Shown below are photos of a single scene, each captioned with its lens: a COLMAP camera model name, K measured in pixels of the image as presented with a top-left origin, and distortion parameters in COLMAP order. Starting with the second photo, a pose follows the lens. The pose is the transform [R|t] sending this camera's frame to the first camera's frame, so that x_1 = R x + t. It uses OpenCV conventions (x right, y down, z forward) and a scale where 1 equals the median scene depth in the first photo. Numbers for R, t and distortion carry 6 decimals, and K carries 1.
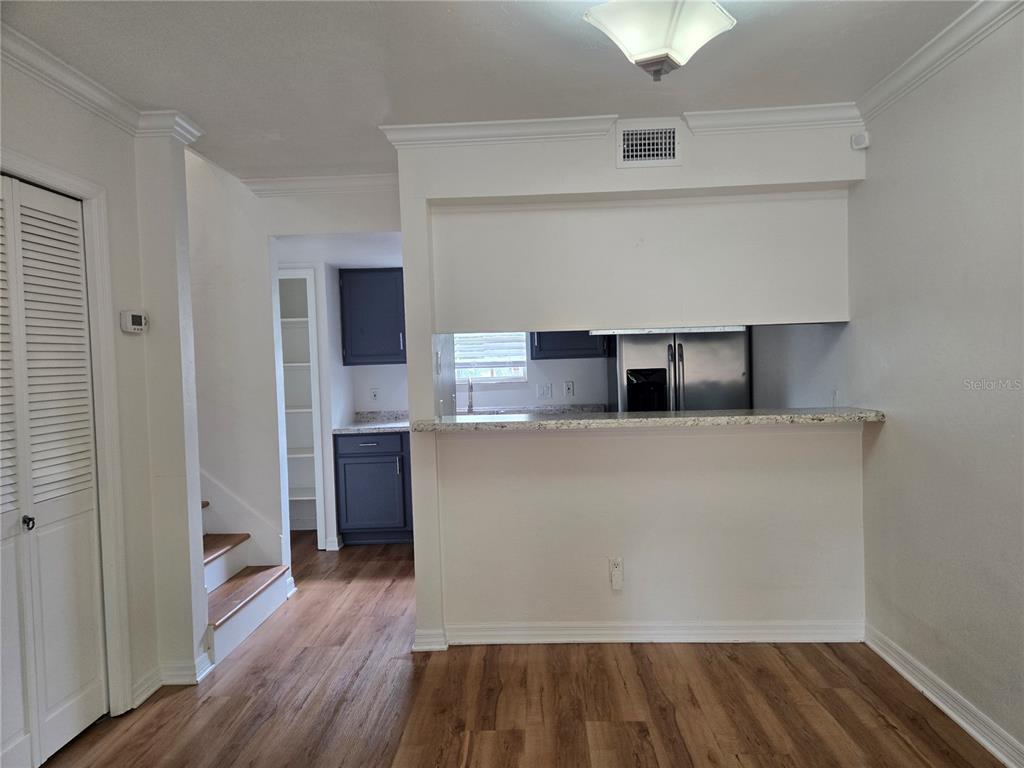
lens RADIAL K [[687.4, 0, 510.1], [0, 687.4, 381.7], [0, 0, 1]] dist [0.075035, -0.070629]
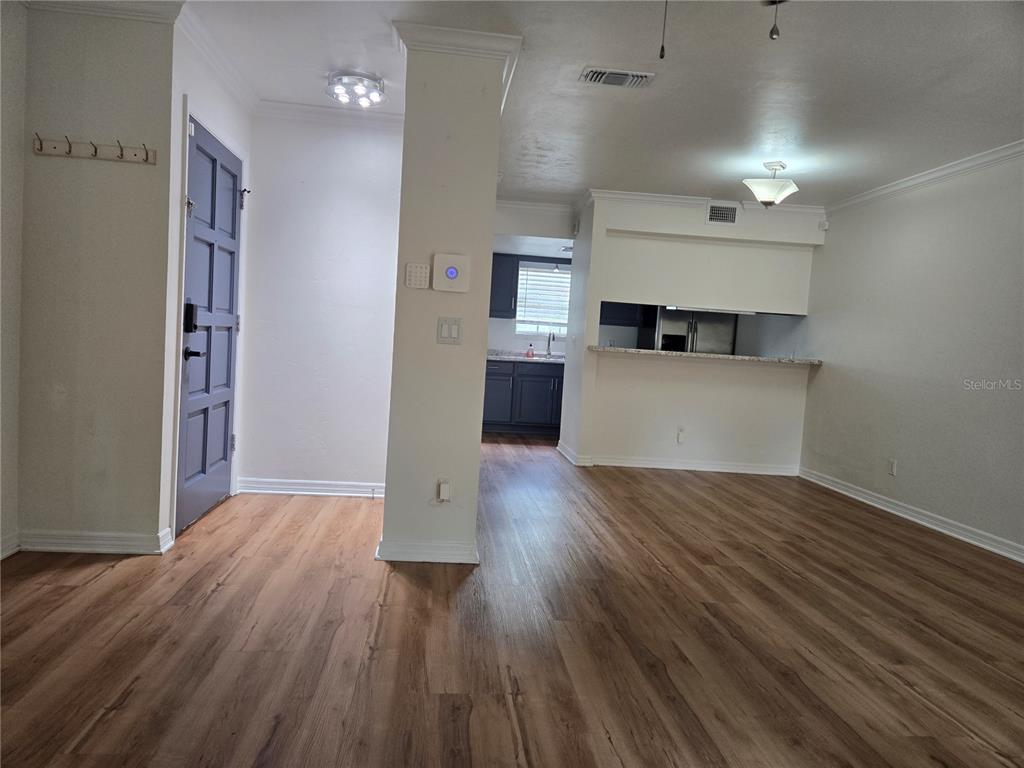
lens RADIAL K [[687.4, 0, 510.1], [0, 687.4, 381.7], [0, 0, 1]] dist [0.075035, -0.070629]
pose [[0.985745, 0.086349, 0.144397, -0.489501], [-0.090908, 0.995539, 0.025262, 0.101922], [-0.141571, -0.038029, 0.989197, -0.668040]]
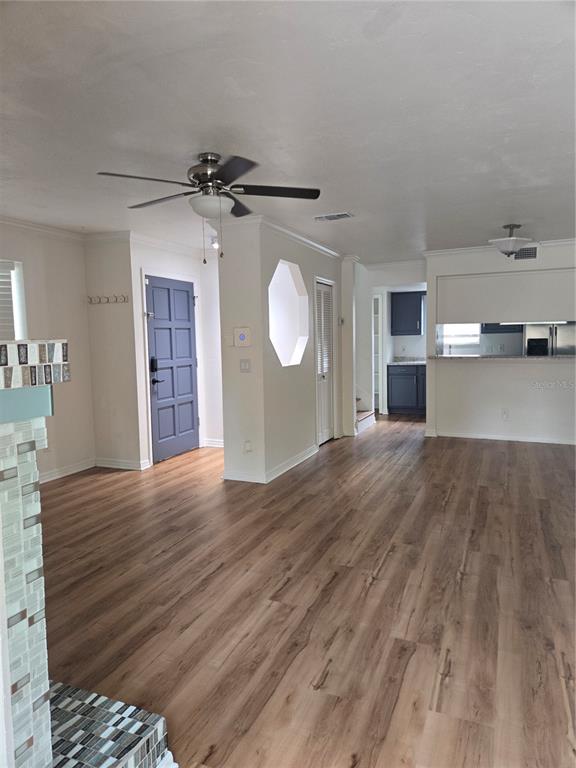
lens RADIAL K [[515.6, 0, 289.8], [0, 515.6, 381.5], [0, 0, 1]] dist [0.075035, -0.070629]
pose [[0.936181, 0.045462, -0.348567, 0.059695], [-0.022665, 0.997345, 0.069207, 0.022096], [0.350788, -0.056891, 0.934725, -0.942155]]
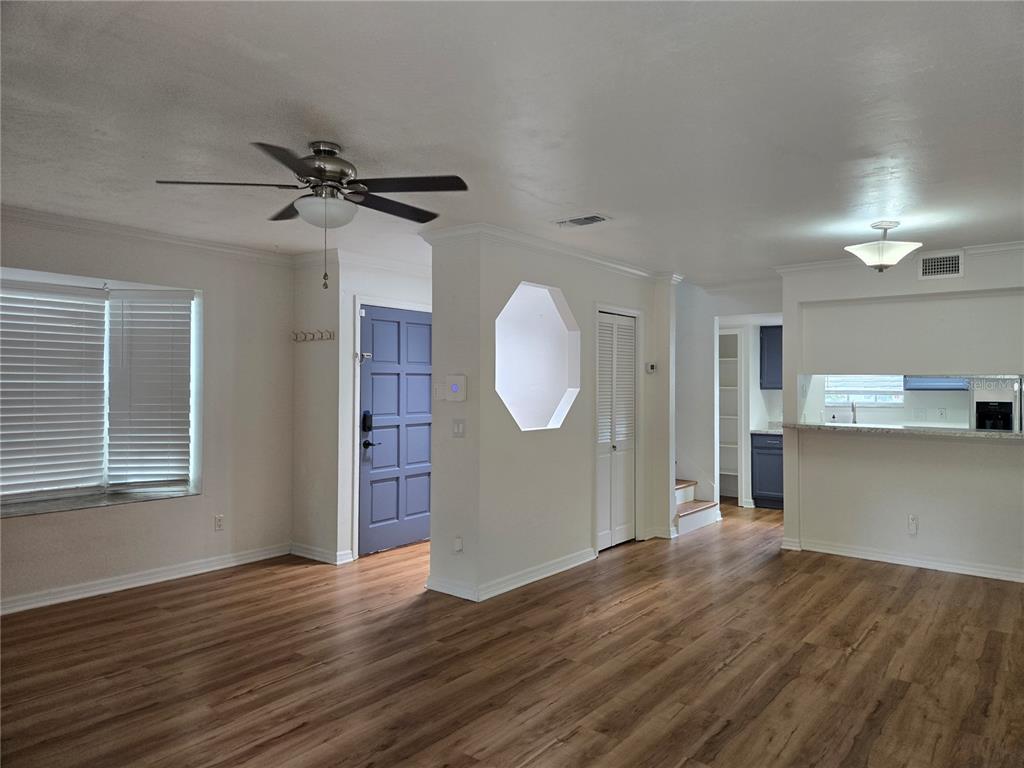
lens RADIAL K [[691.5, 0, 517.3], [0, 691.5, 379.2], [0, 0, 1]] dist [0.066570, -0.062849]
pose [[0.813873, 0.031207, -0.580205, 0.280052], [-0.047830, 0.998766, -0.013373, 0.000737], [0.579071, 0.038635, 0.814361, -0.737206]]
